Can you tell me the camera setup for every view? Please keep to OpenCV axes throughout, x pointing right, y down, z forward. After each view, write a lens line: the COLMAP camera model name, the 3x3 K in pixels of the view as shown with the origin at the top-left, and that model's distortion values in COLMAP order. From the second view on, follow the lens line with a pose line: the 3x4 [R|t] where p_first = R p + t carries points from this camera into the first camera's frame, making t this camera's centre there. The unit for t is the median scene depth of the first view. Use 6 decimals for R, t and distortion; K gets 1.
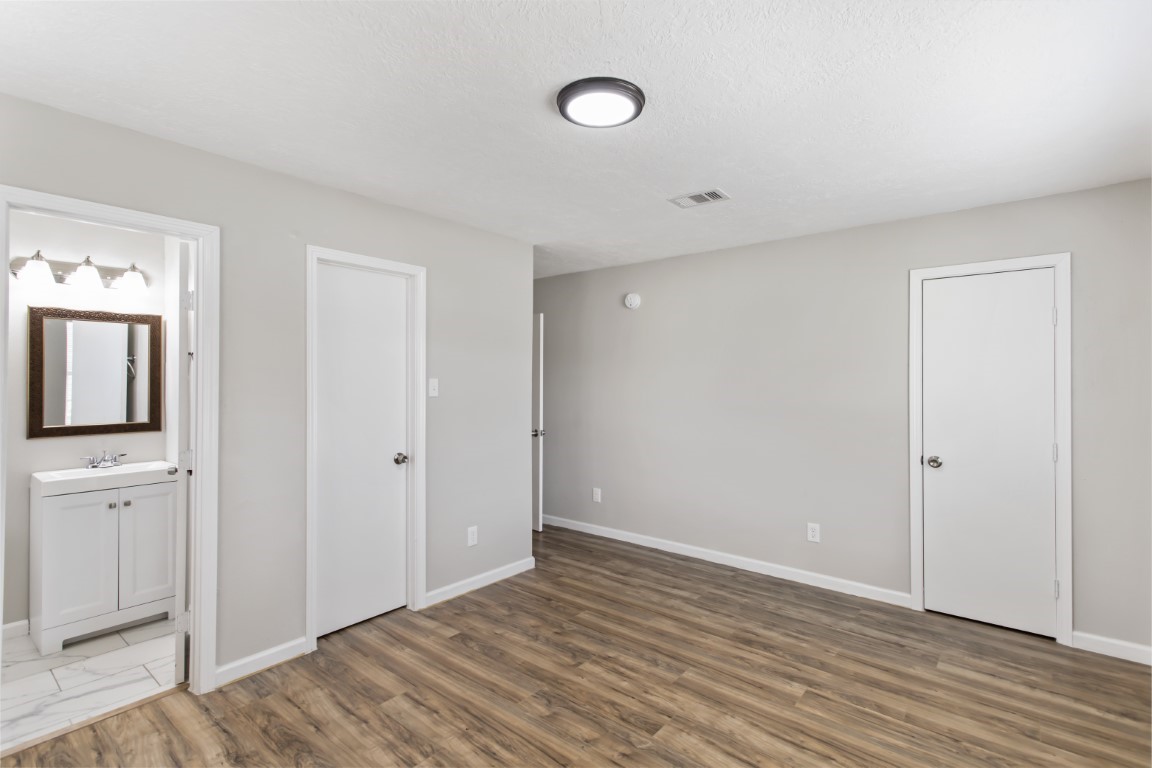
lens RADIAL K [[547.7, 0, 576.0], [0, 547.7, 383.7], [0, 0, 1]] dist [-0.002162, 0.001736]
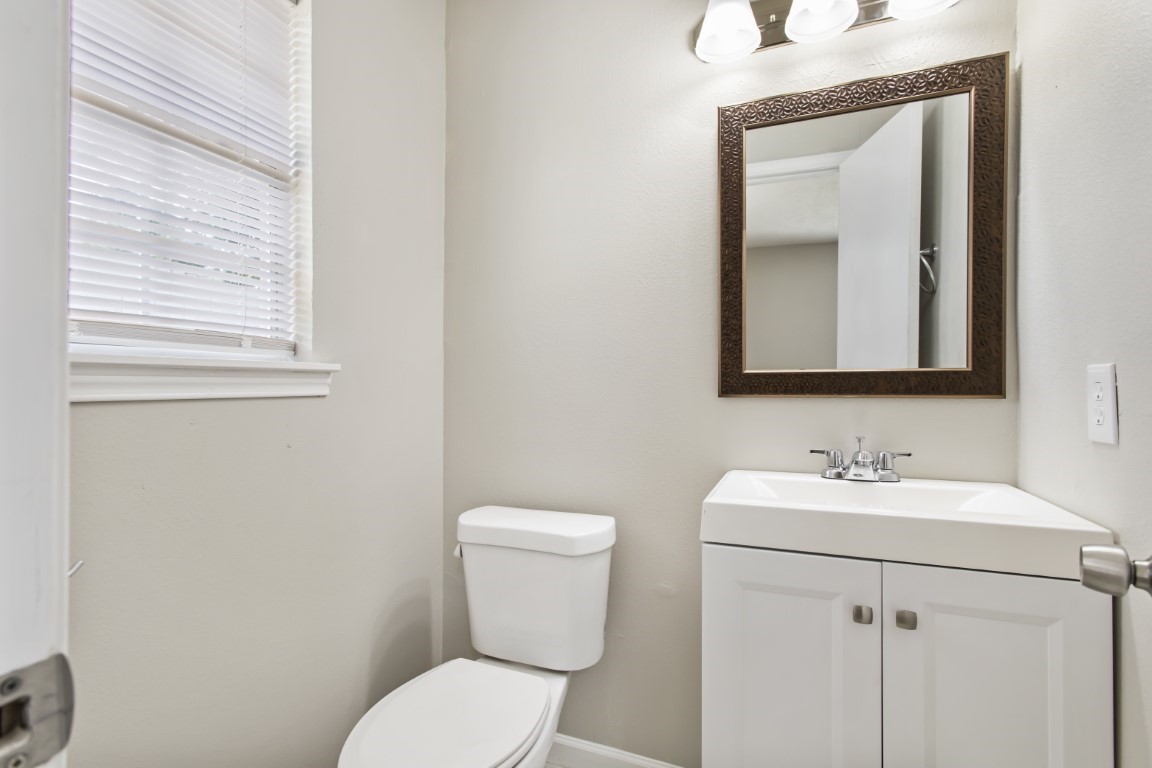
lens RADIAL K [[547.7, 0, 574.5], [0, 547.7, 387.1], [0, 0, 1]] dist [-0.002162, 0.001736]
pose [[0.299053, -0.000324, -0.954236, -0.542283], [-0.001789, 0.999998, -0.000901, 0.085743], [0.954235, 0.001976, 0.299052, 0.678626]]
